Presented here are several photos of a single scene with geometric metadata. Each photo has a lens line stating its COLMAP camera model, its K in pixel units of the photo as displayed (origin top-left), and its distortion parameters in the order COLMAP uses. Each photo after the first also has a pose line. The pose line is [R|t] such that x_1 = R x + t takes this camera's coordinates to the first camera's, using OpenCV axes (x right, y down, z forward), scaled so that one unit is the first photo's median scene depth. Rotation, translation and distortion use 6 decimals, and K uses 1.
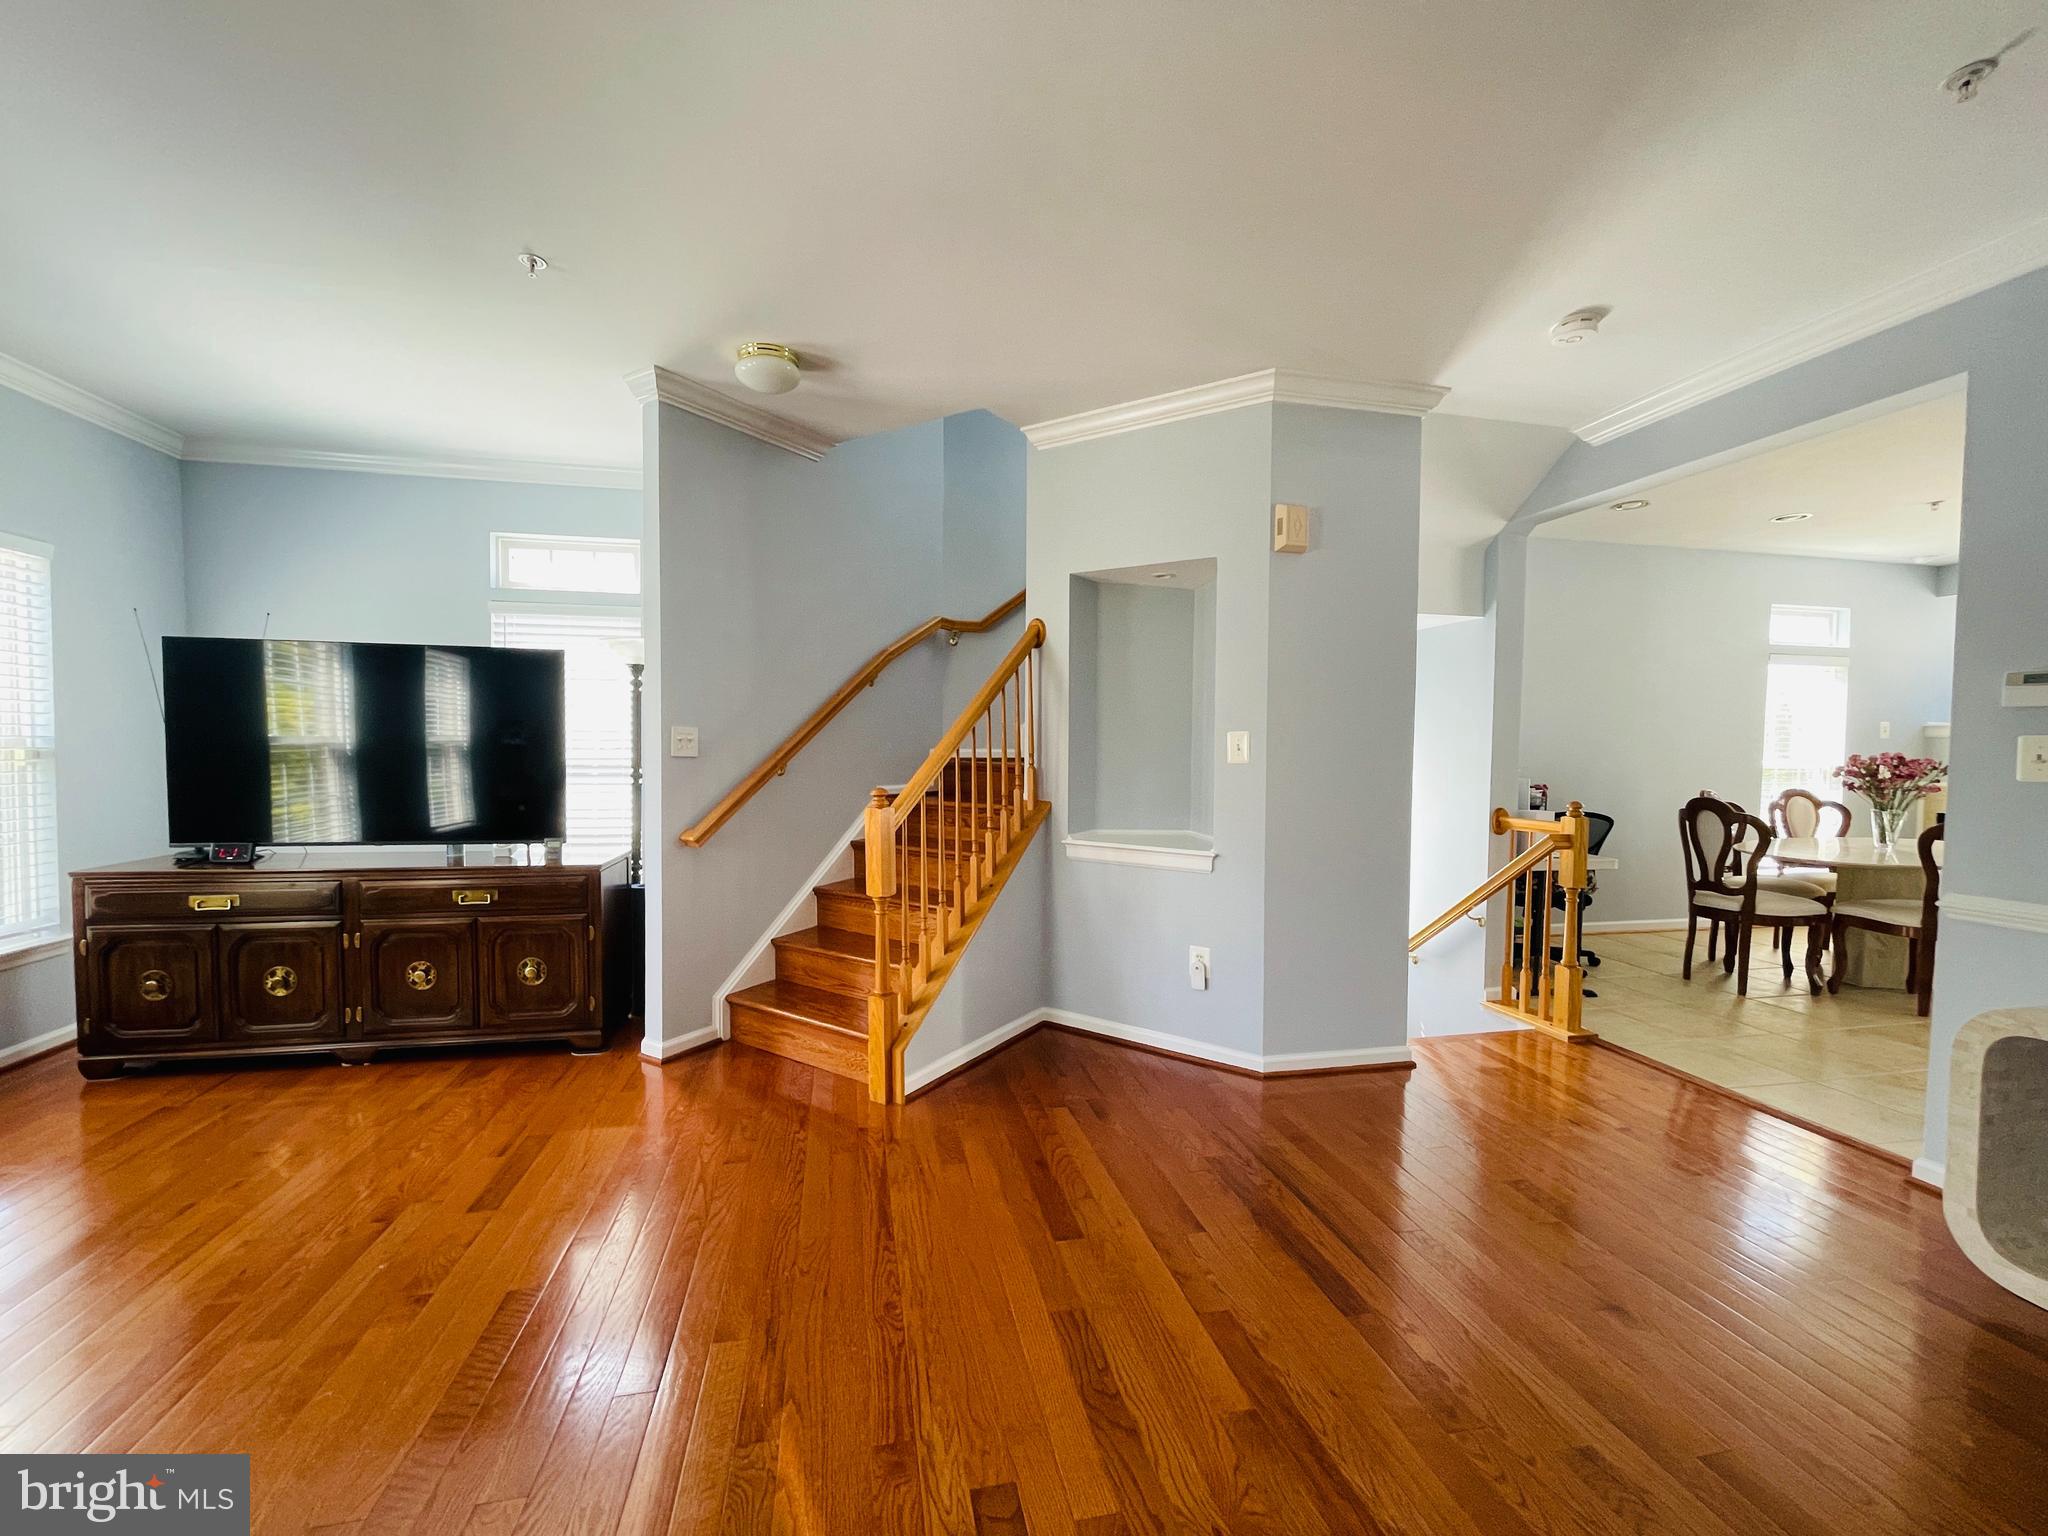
lens RADIAL K [[827.1, 0, 1011.0], [0, 827.1, 773.2], [0, 0, 1]] dist [-0.002894, 0.000768]
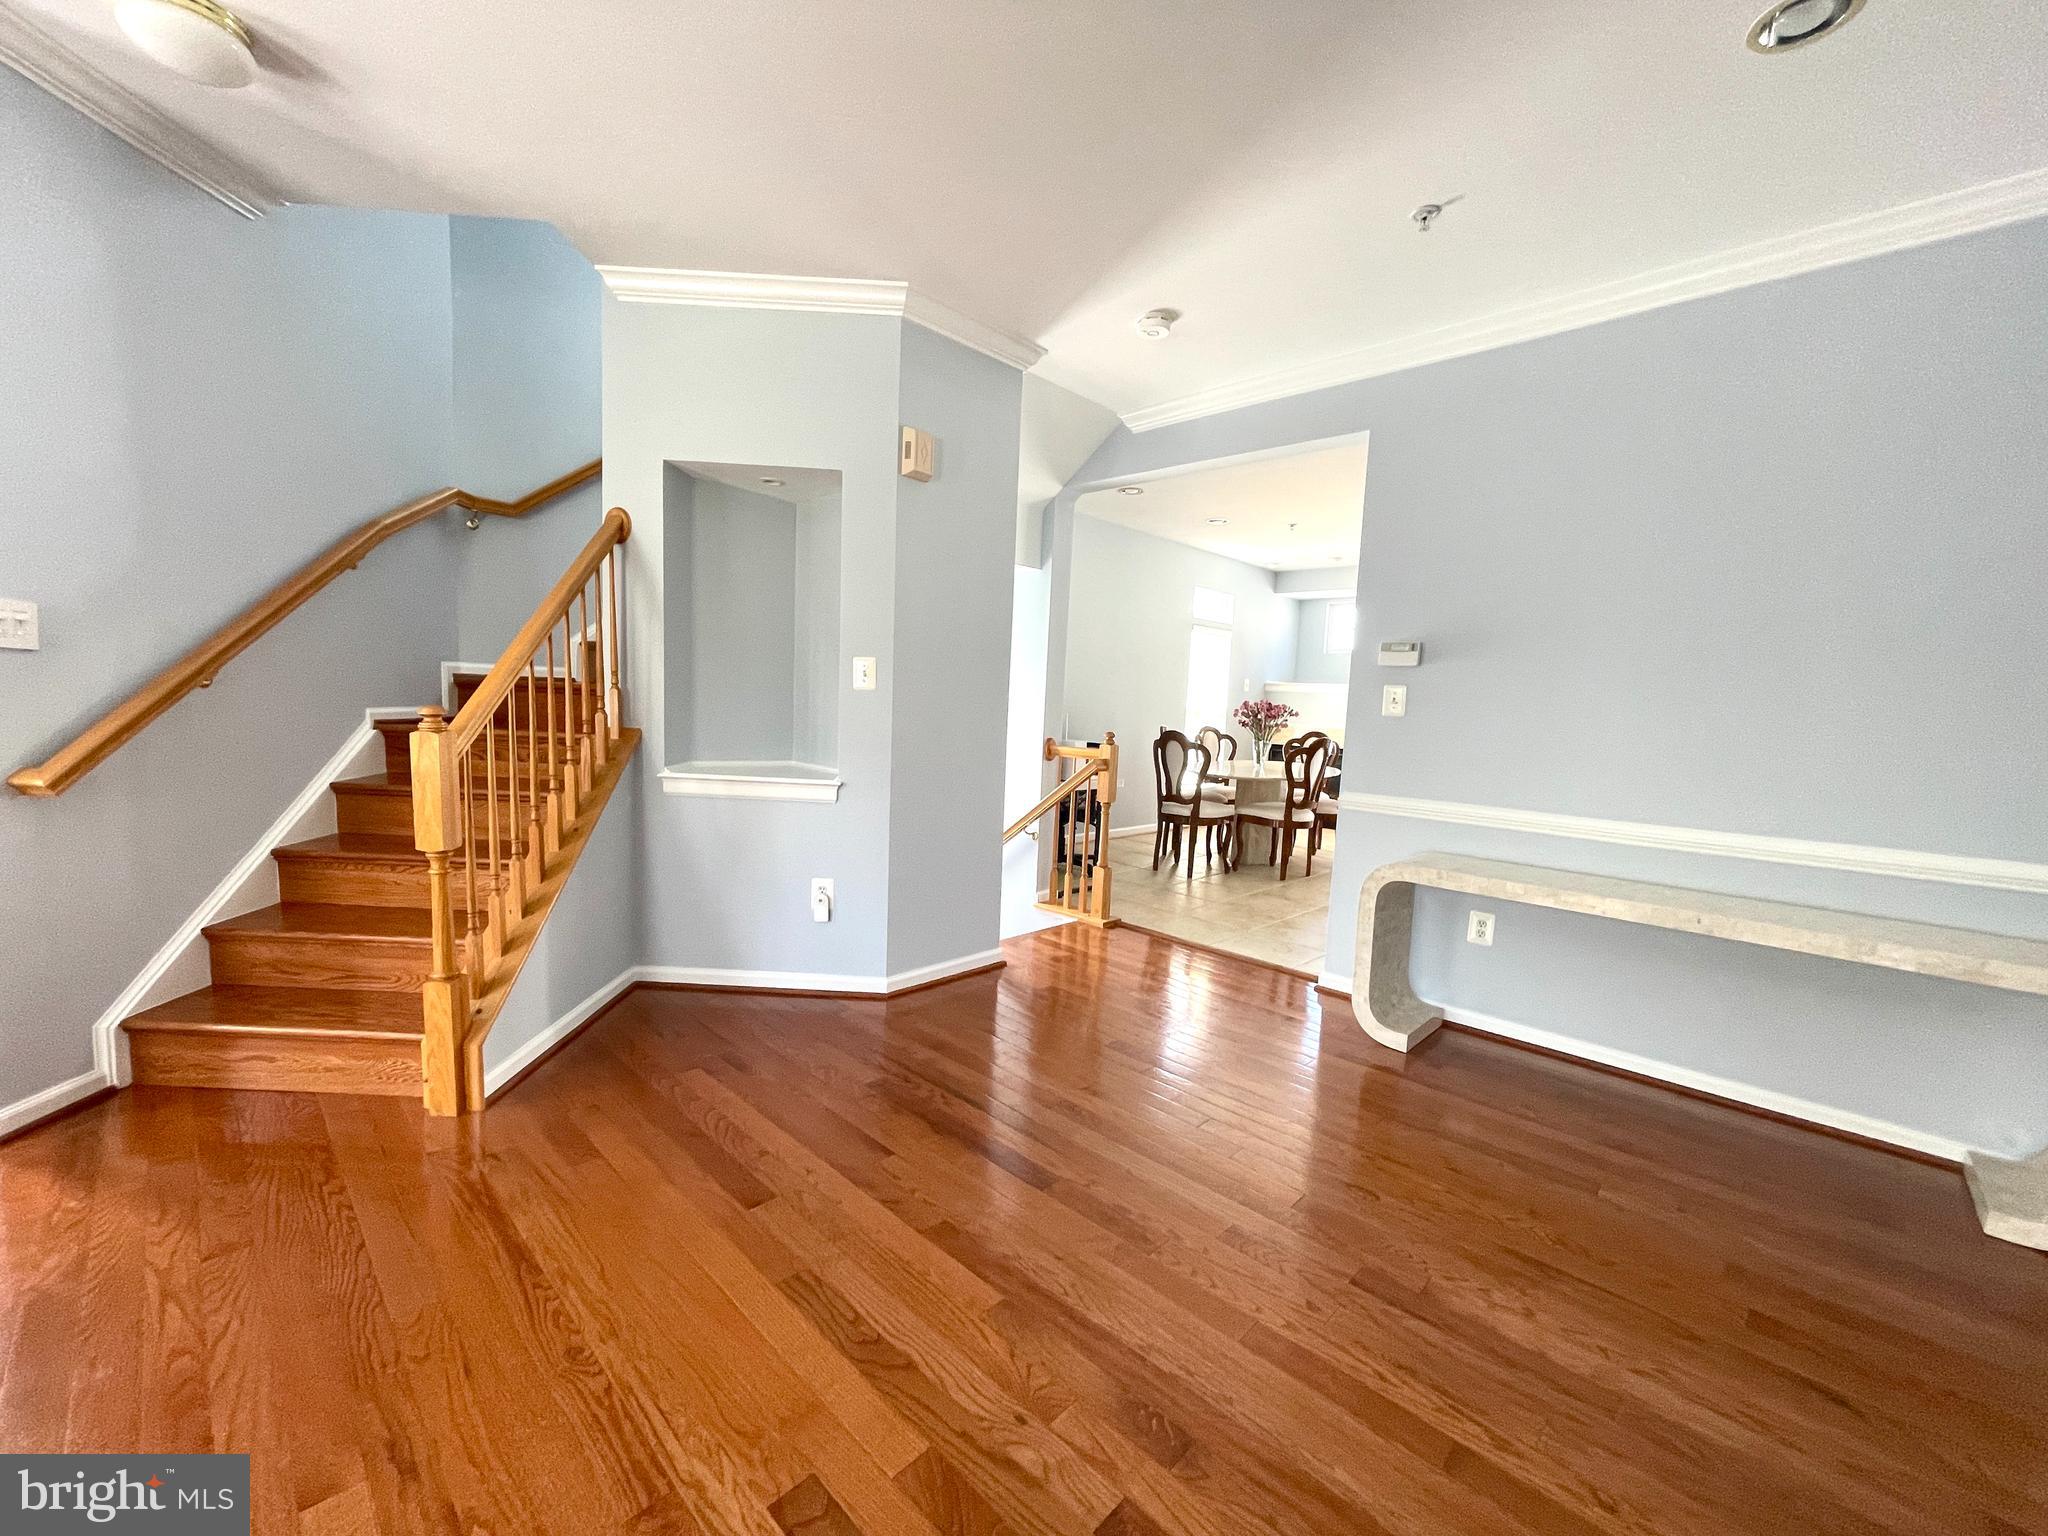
lens RADIAL K [[827.1, 0, 1011.7], [0, 827.1, 774.1], [0, 0, 1]] dist [-0.002894, 0.000768]
pose [[0.828184, -0.023915, 0.559946, -0.122295], [-0.018131, 0.997423, 0.069416, 0.015557], [-0.560163, -0.067641, 0.825616, 0.079109]]
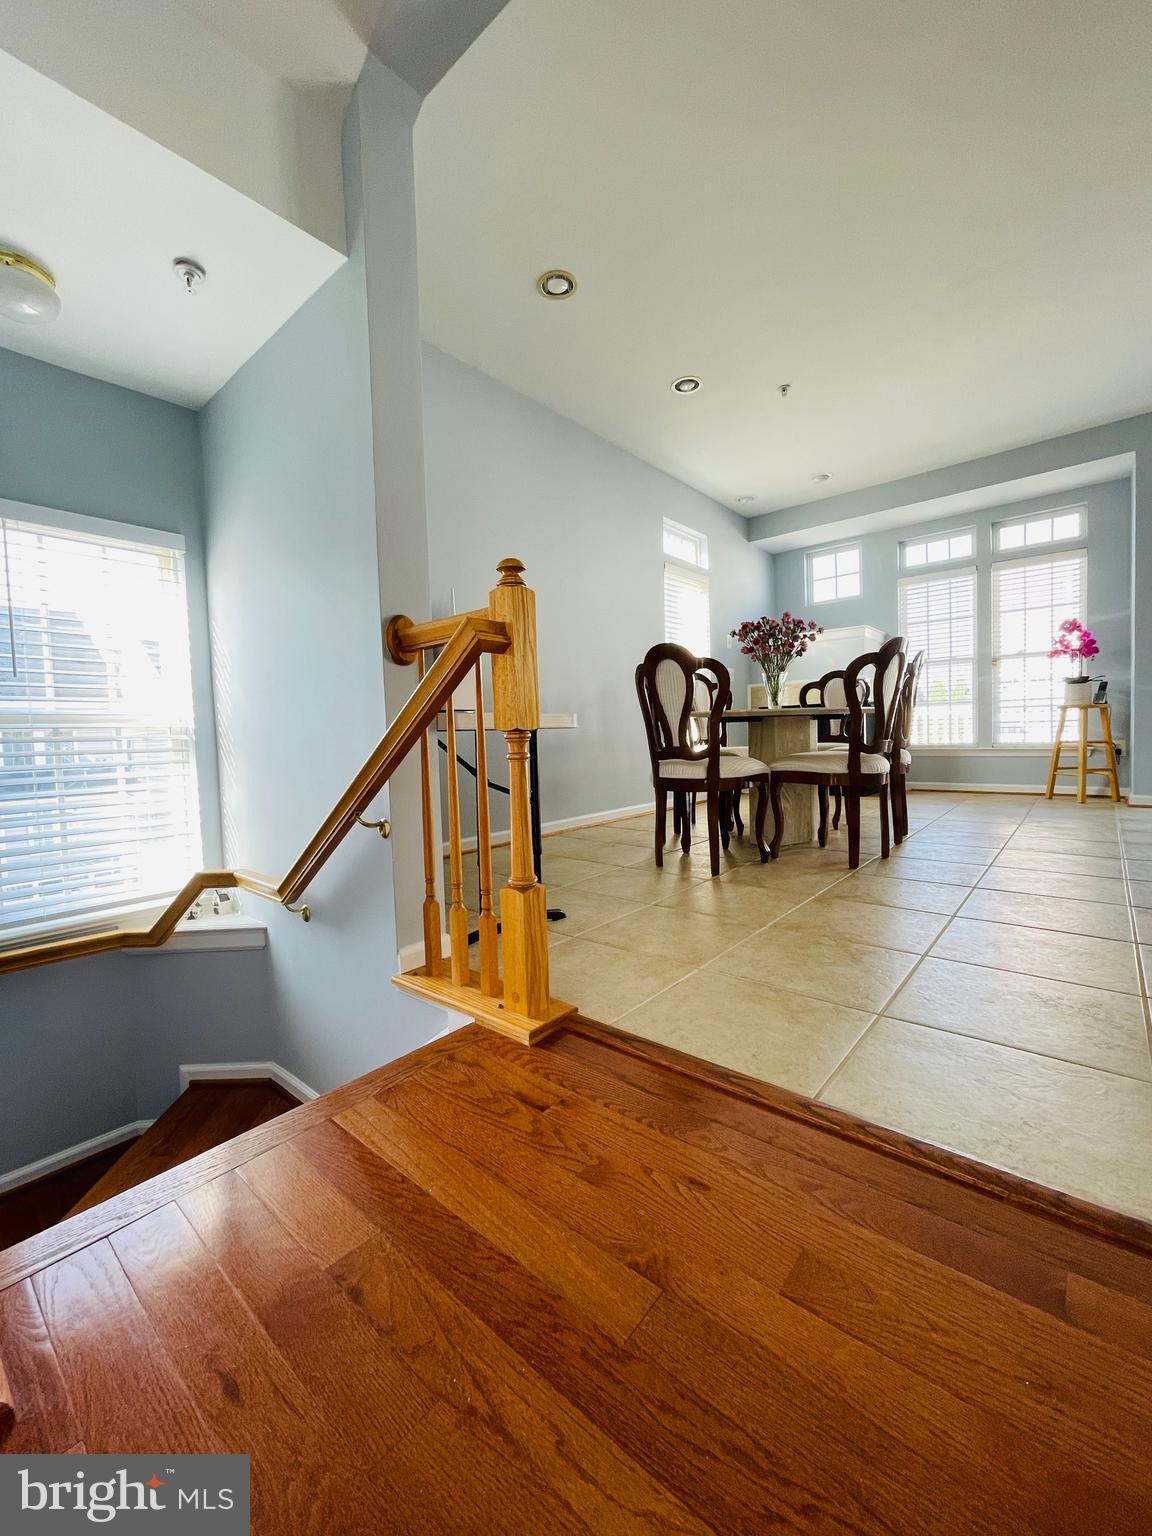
lens RADIAL K [[620.3, 0, 597.8], [0, 620.3, 771.2], [0, 0, 1]] dist [-0.002894, 0.000768]
pose [[0.779859, -0.072239, 0.621772, 0.503774], [0.061249, 0.997358, 0.039054, 0.158315], [-0.622951, 0.007626, 0.782224, 0.705895]]
